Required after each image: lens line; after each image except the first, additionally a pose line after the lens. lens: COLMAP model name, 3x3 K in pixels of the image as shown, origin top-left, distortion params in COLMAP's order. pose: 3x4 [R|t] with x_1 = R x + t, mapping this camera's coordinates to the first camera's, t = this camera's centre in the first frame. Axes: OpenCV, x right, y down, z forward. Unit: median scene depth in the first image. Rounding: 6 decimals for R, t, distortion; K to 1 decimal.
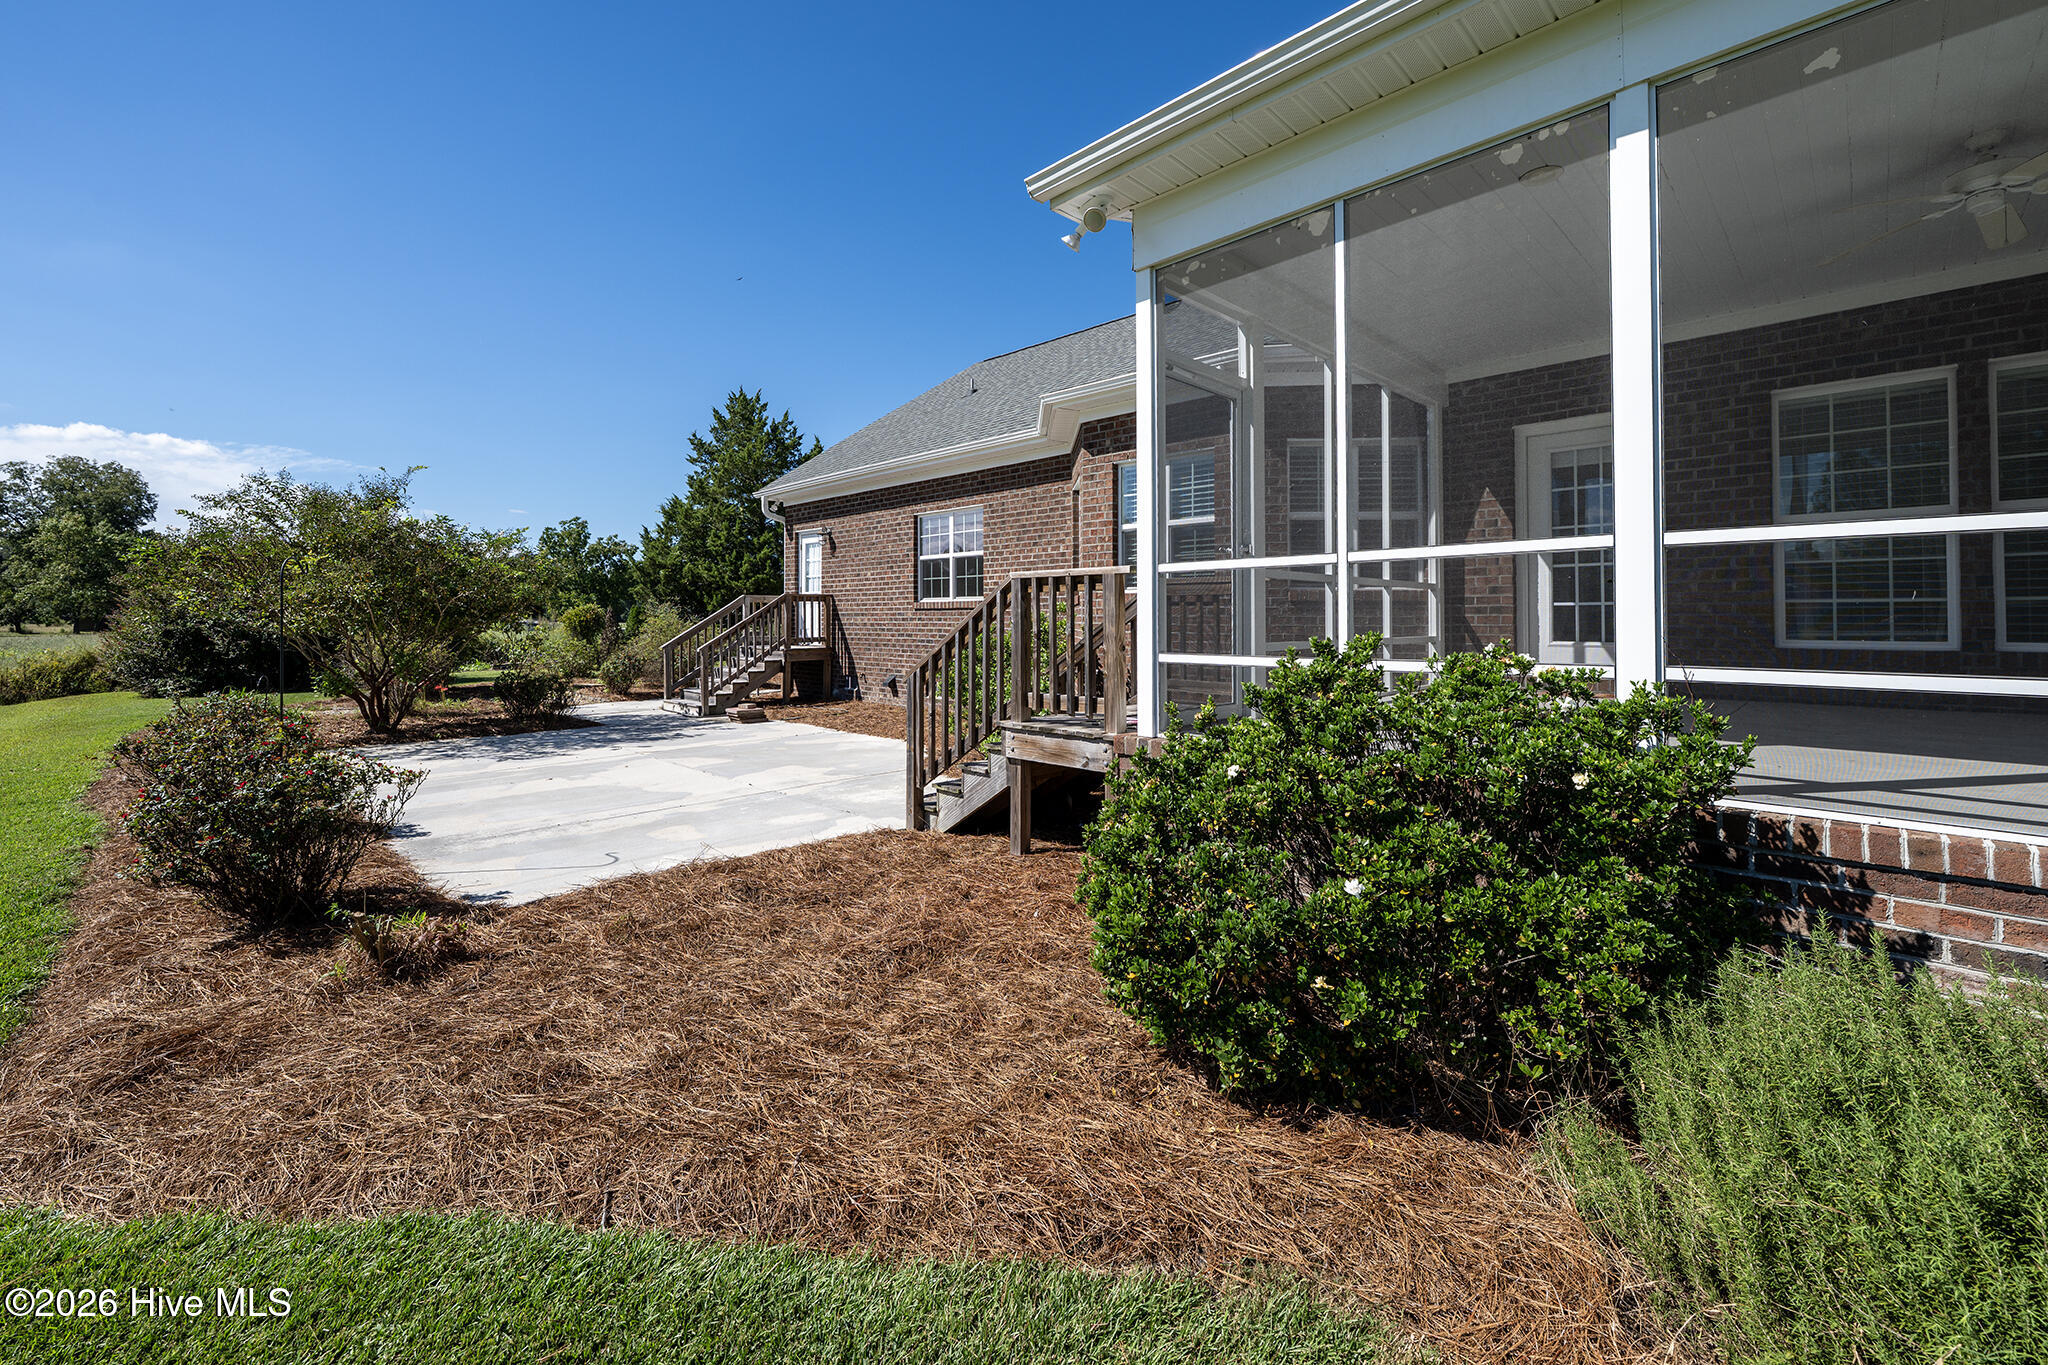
lens RADIAL K [[839.7, 0, 1034.1], [0, 839.7, 612.2], [0, 0, 1]] dist [-0.001146, -0.000296]
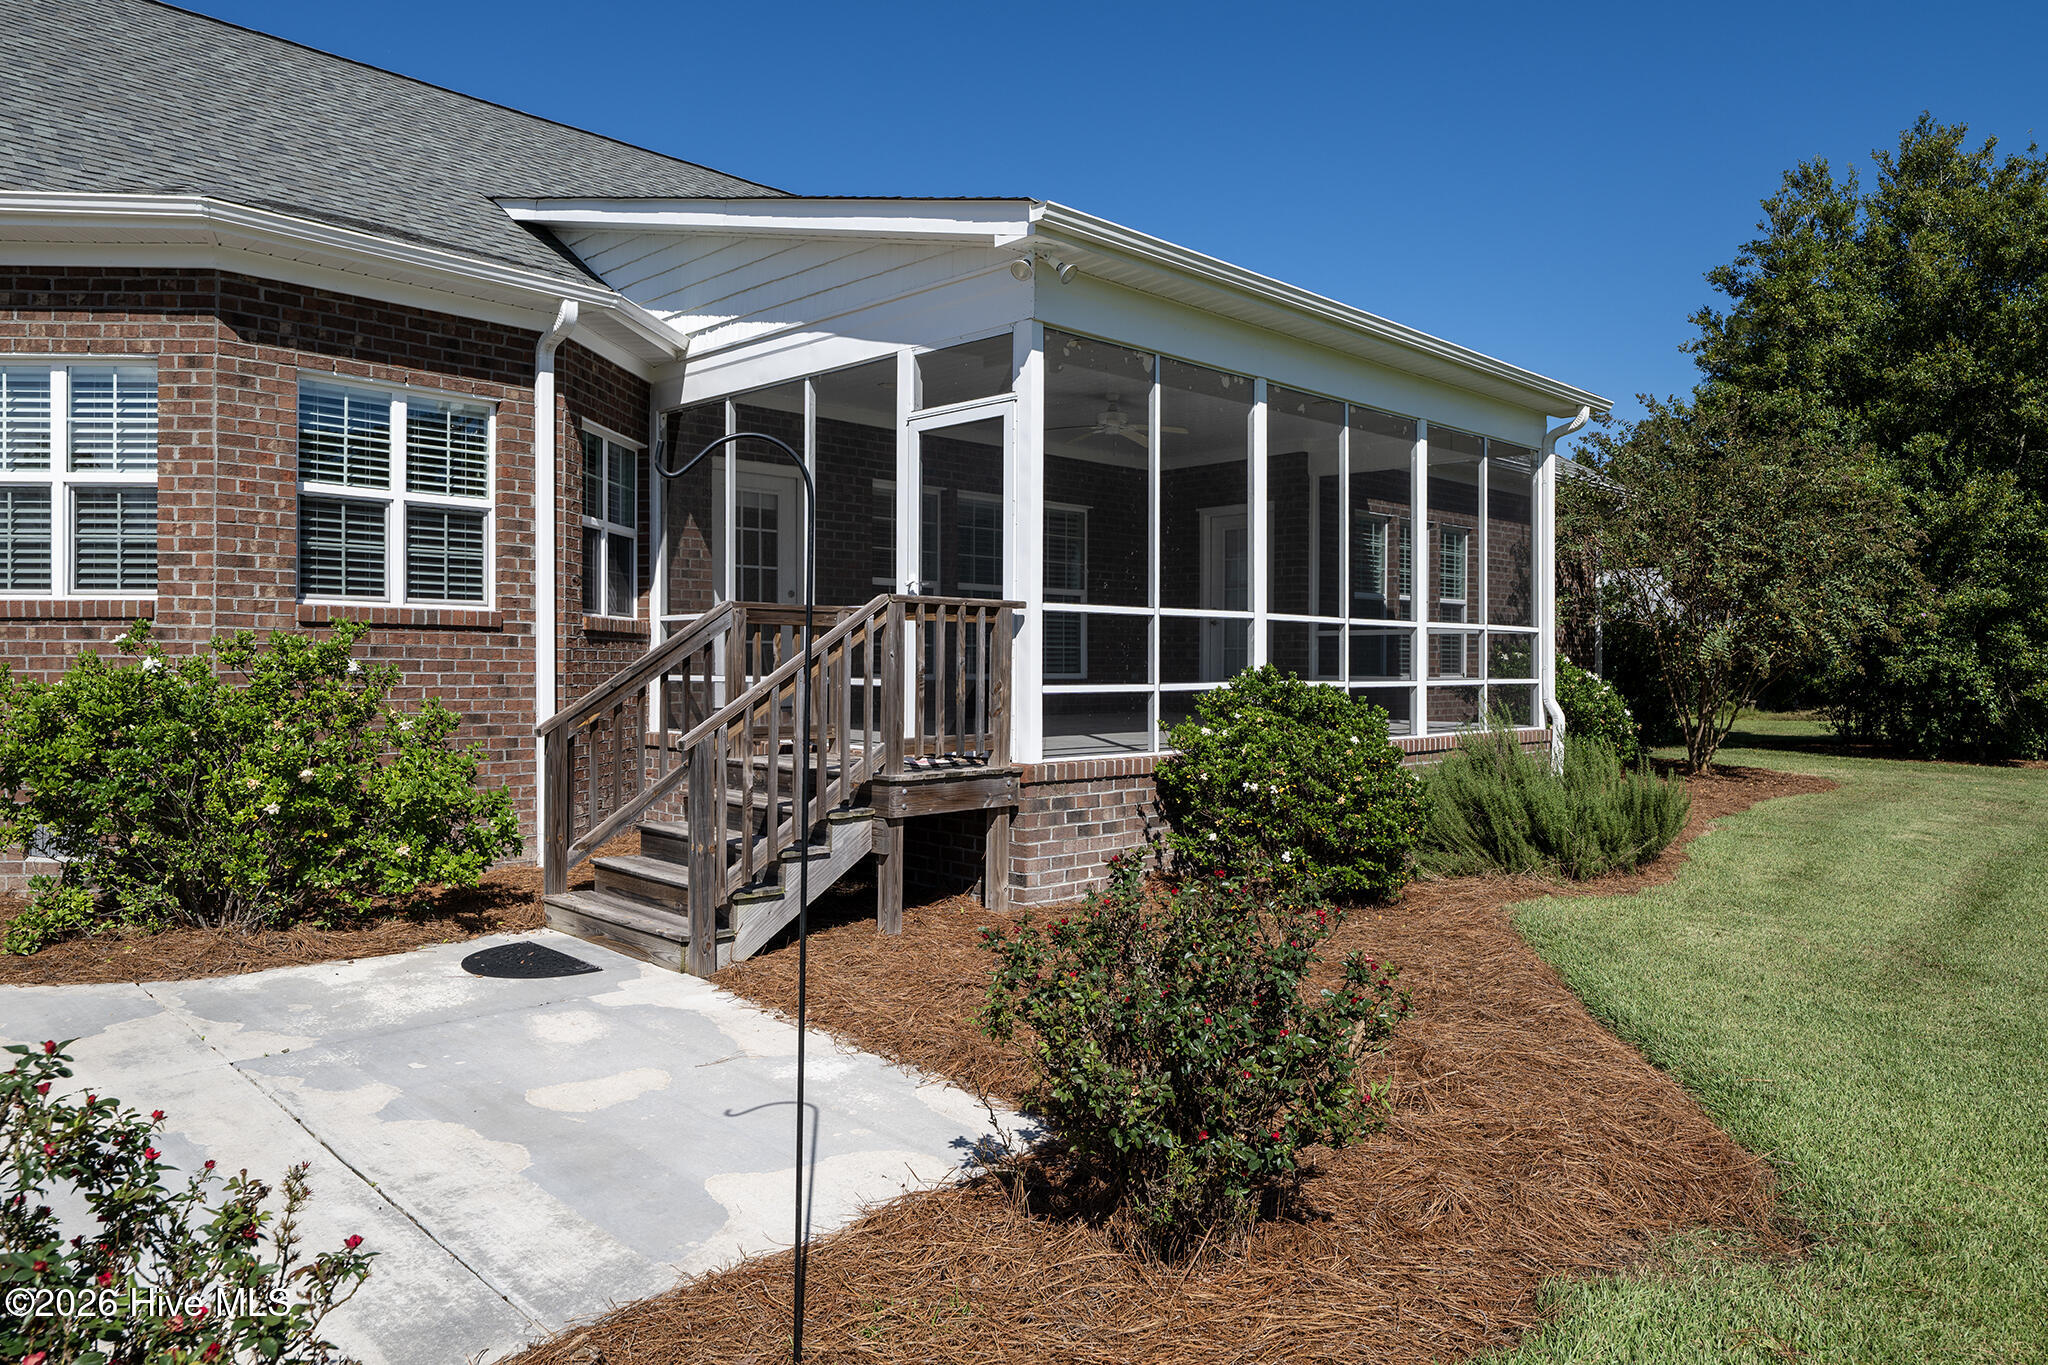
lens RADIAL K [[1345.8, 0, 1029.5], [0, 1345.8, 680.0], [0, 0, 1]] dist [-0.003219, -0.000535]
pose [[0.005071, -0.010393, 0.999933, -0.936550], [-0.014123, 0.999846, 0.010463, 0.014274], [-0.999887, -0.014175, 0.004924, 0.598061]]
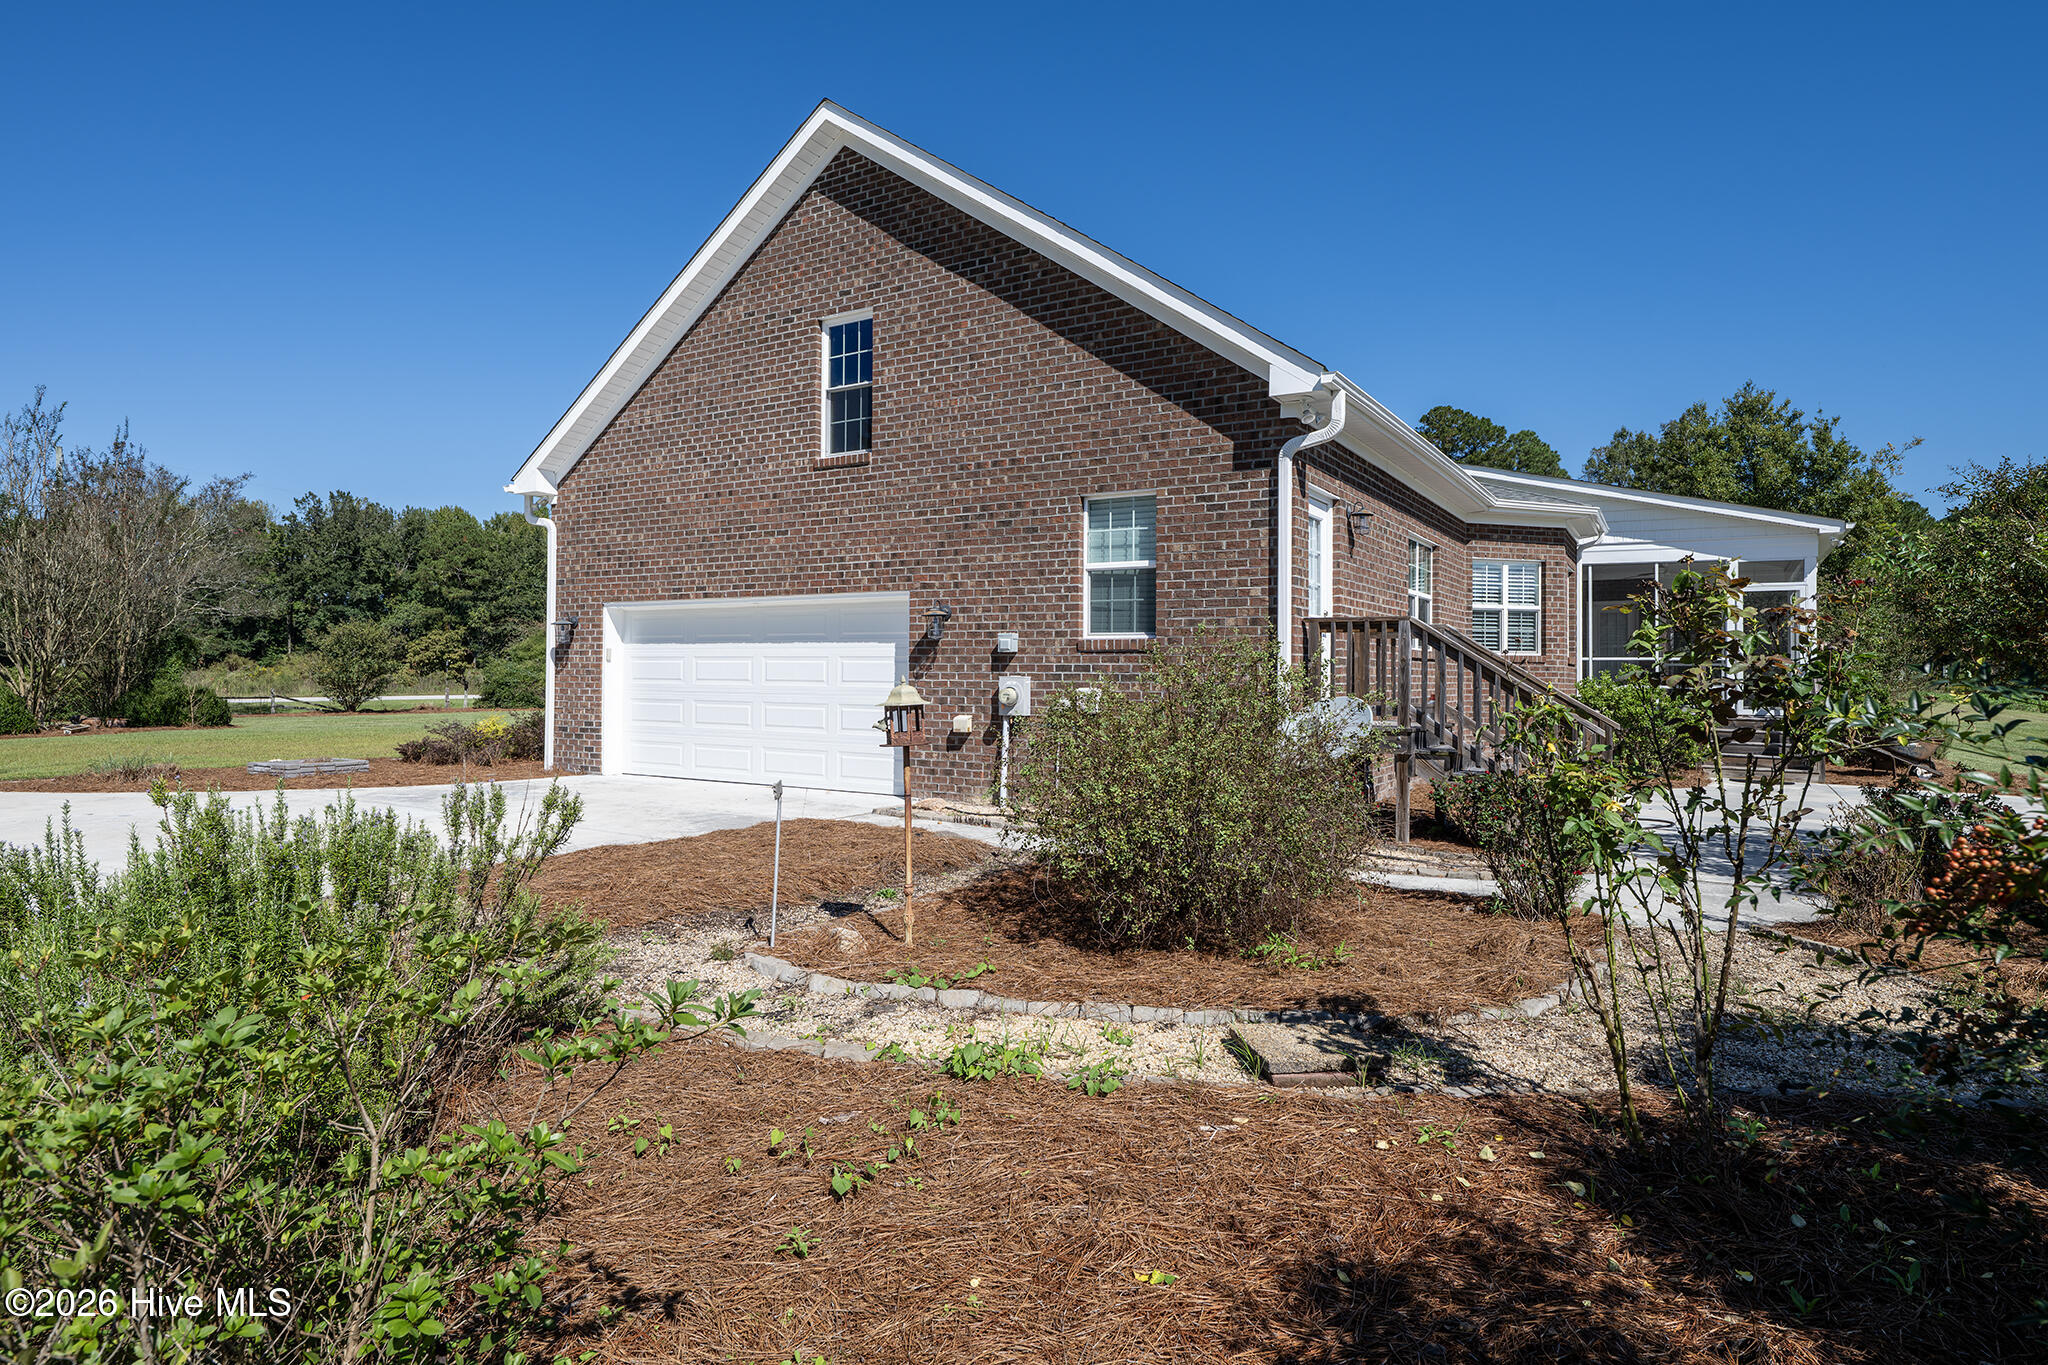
lens RADIAL K [[1147.7, 0, 1028.0], [0, 1147.7, 671.7], [0, 0, 1]] dist [-0.002828, -0.000028]
pose [[-0.241630, 0.002109, 0.970366, -1.837226], [-0.016455, 0.999845, -0.006271, 0.035116], [-0.970229, -0.017483, -0.241558, 2.760688]]
